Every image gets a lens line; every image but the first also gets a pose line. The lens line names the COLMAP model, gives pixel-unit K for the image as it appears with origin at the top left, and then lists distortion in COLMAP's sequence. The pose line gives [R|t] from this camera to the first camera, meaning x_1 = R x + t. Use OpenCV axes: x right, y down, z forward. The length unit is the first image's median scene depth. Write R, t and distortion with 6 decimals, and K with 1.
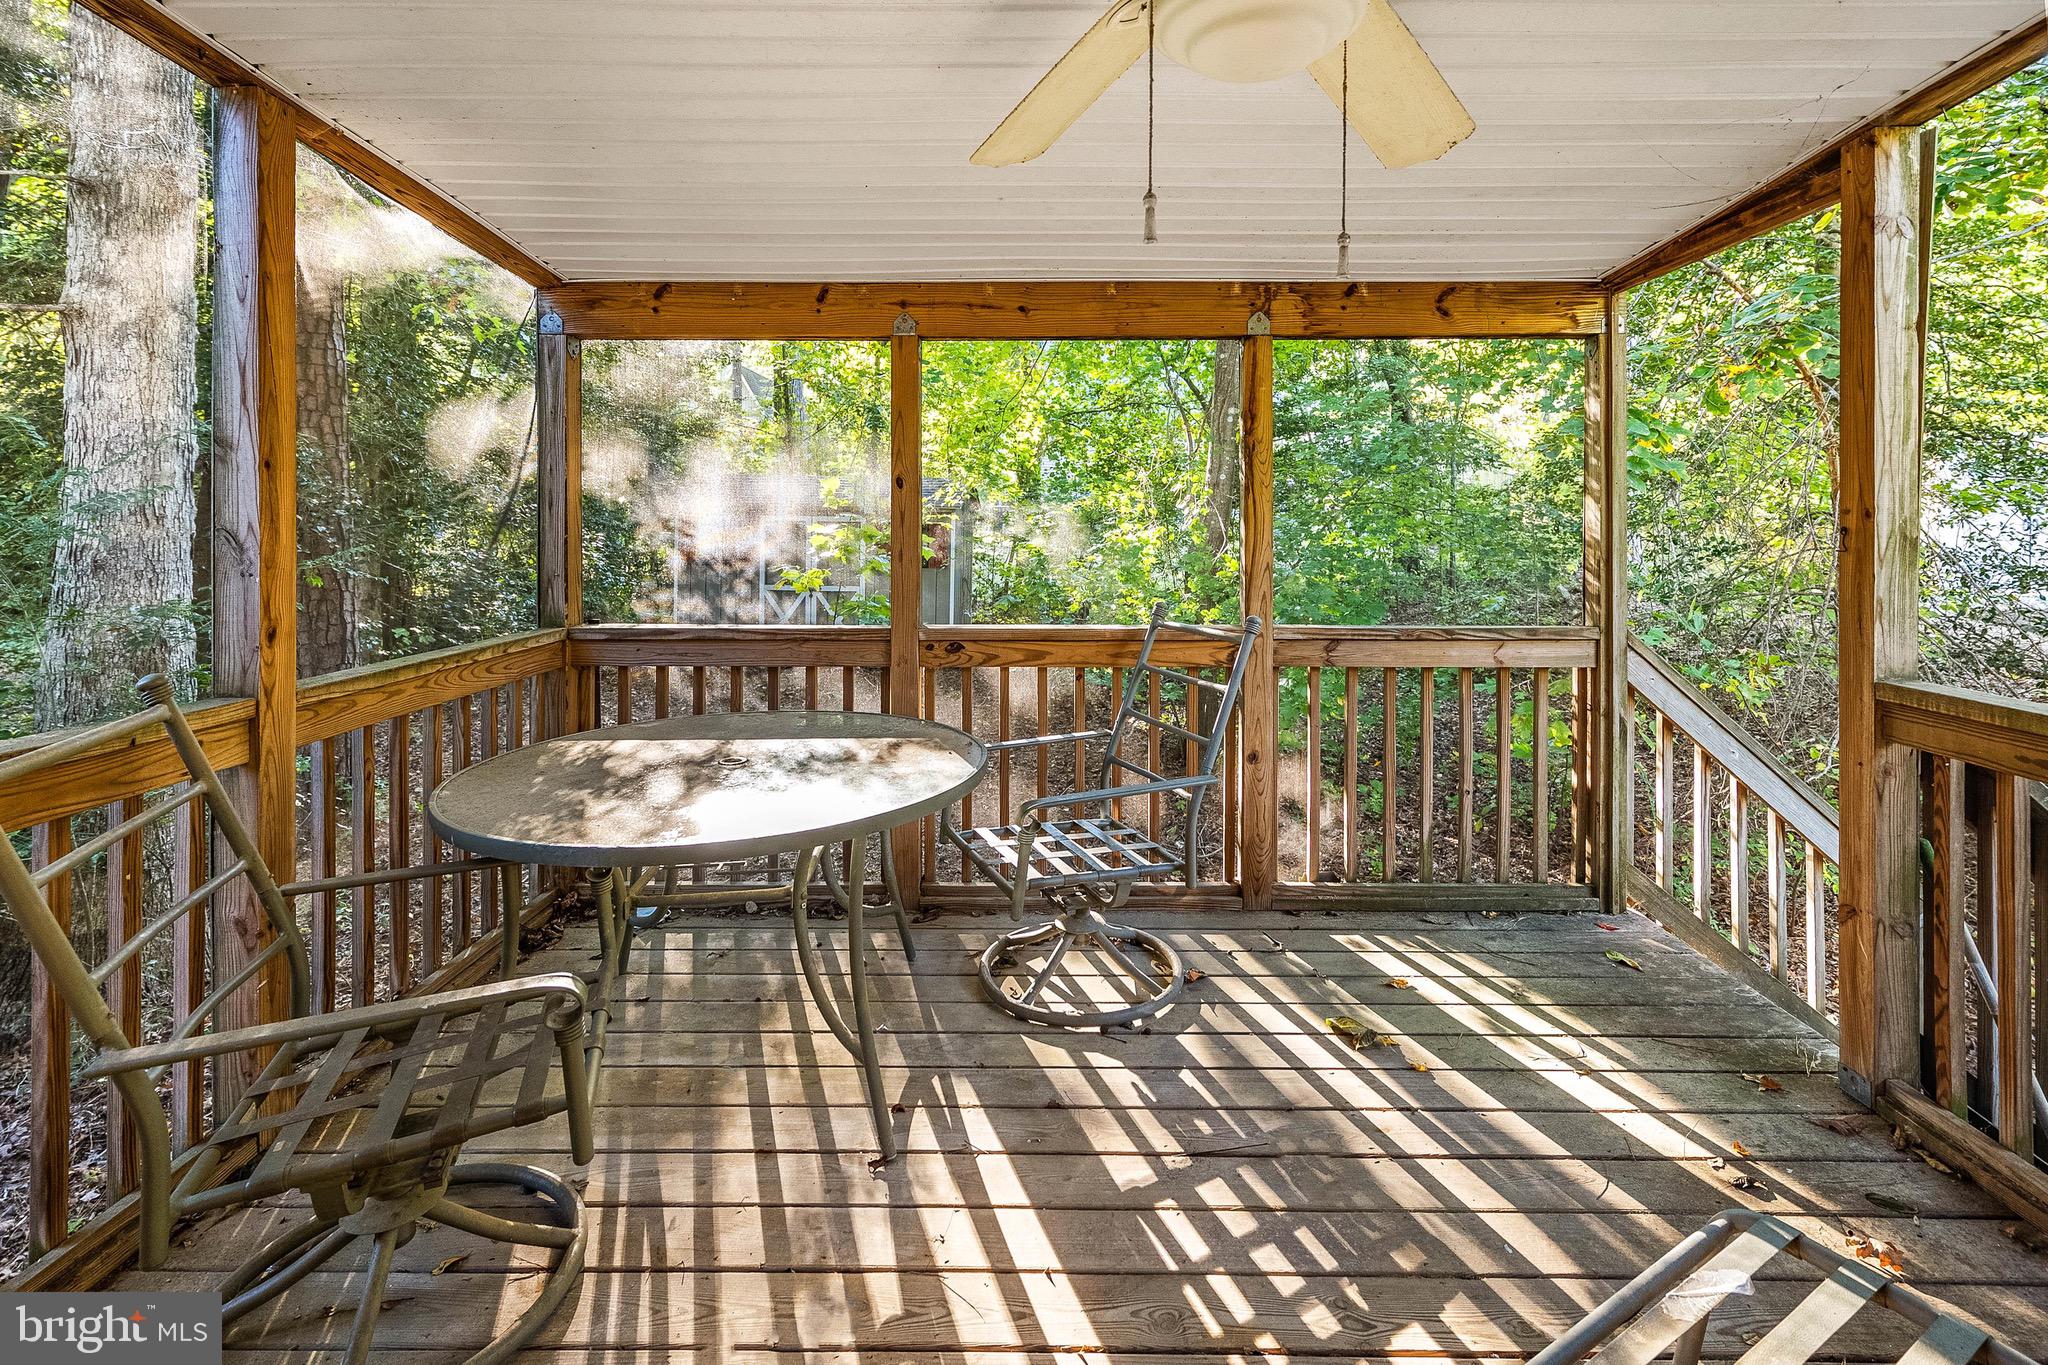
lens RADIAL K [[997.1, 0, 1028.6], [0, 997.1, 527.7], [0, 0, 1]] dist [0.002705, 0.001177]
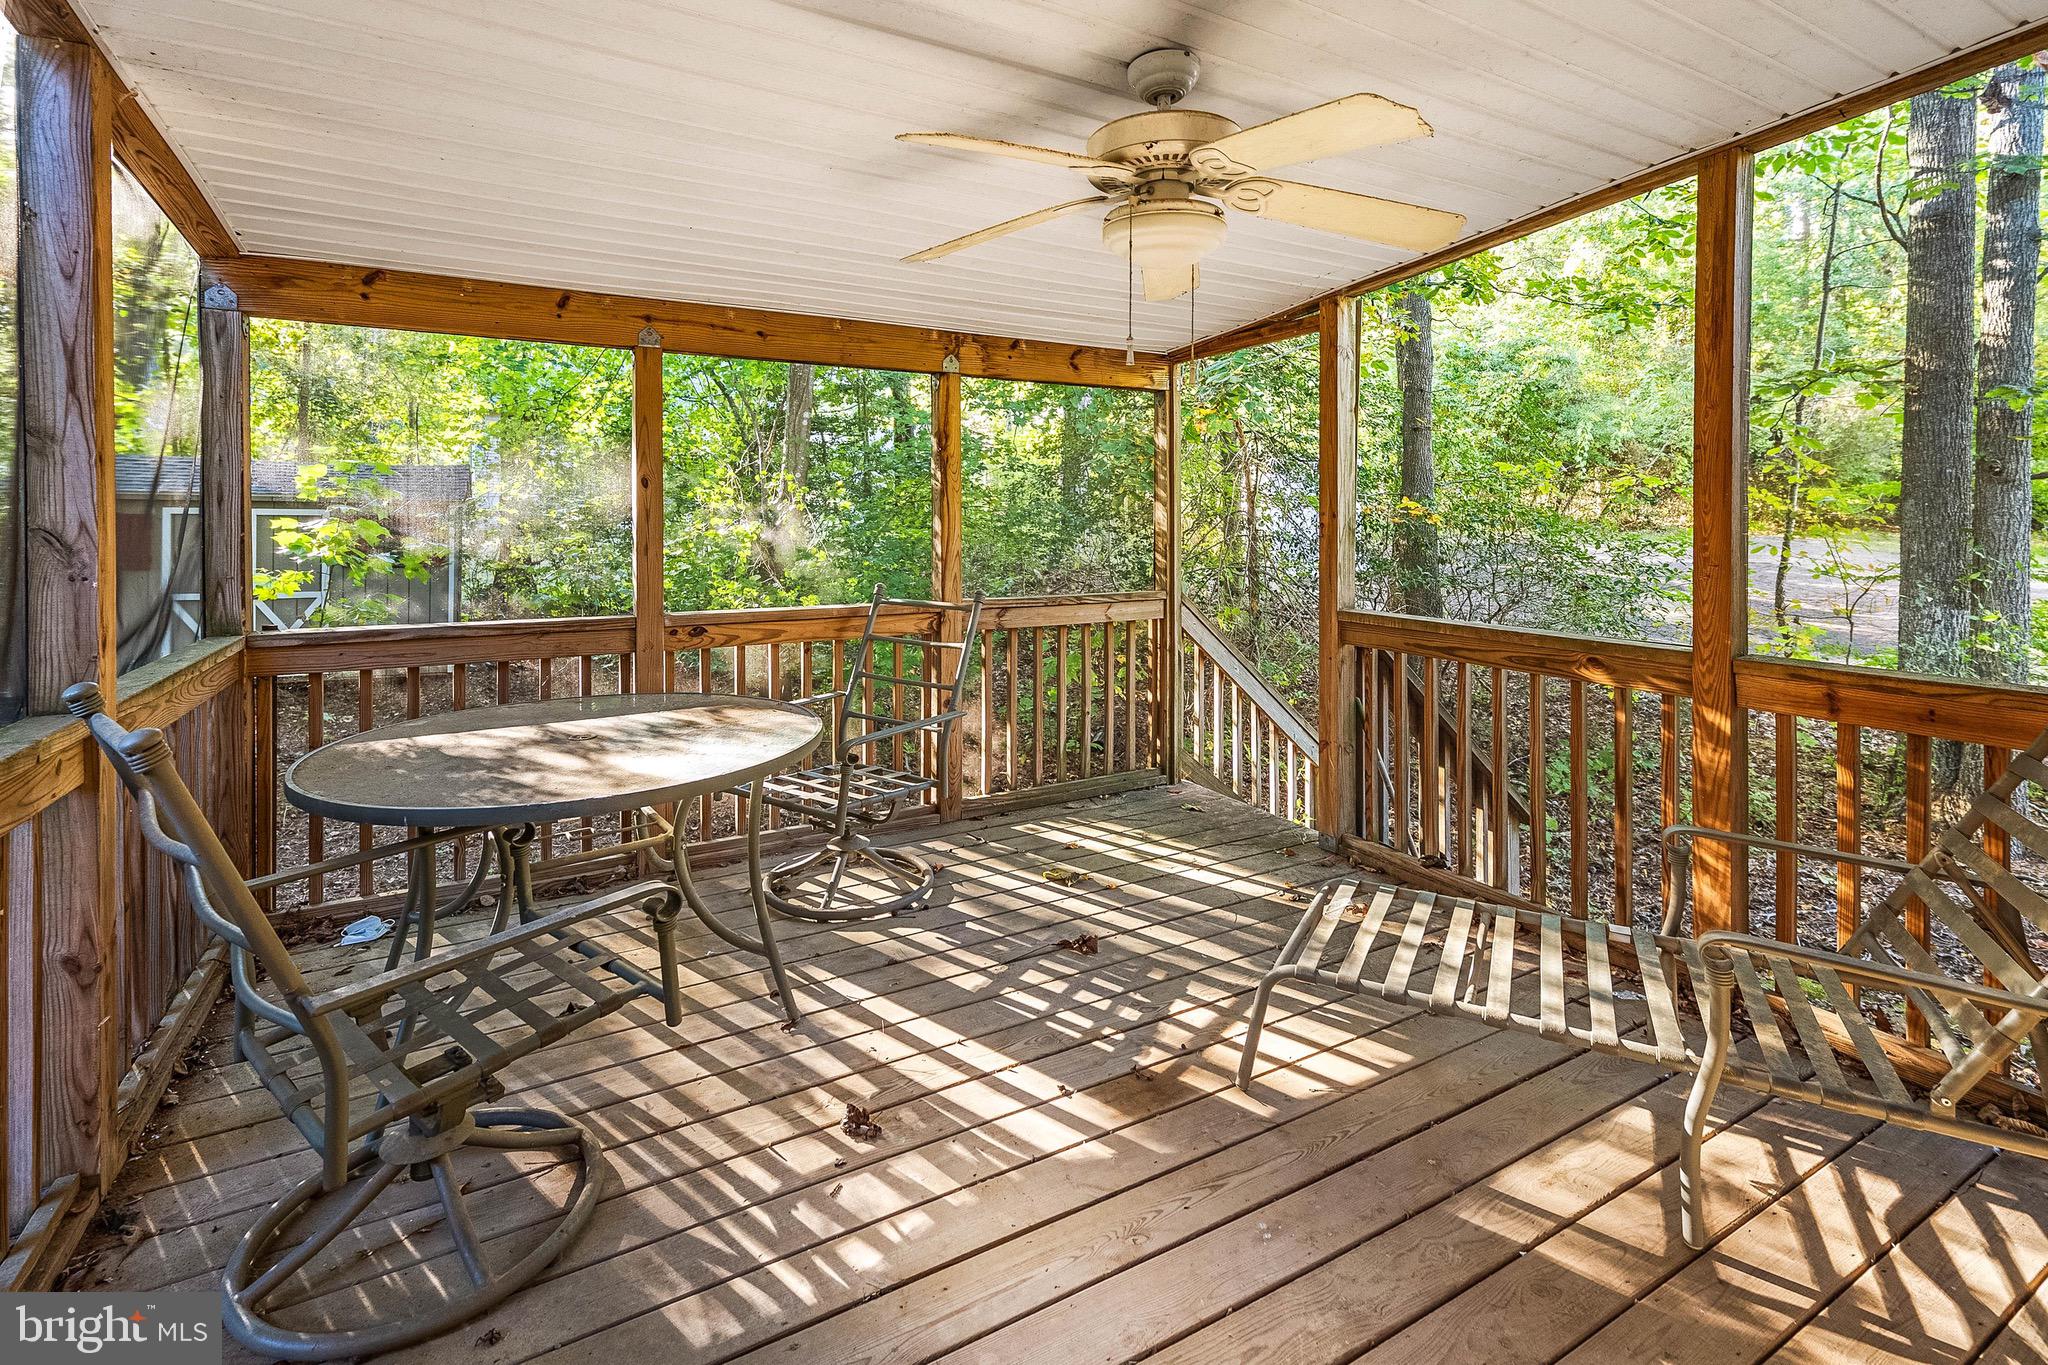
lens RADIAL K [[997.1, 0, 1028.6], [0, 997.1, 527.7], [0, 0, 1]] dist [0.002705, 0.001177]
pose [[0.862191, -0.004726, 0.506562, -0.373668], [0.001161, 0.999972, 0.007354, -0.004211], [-0.506583, -0.005753, 0.862172, -0.173215]]
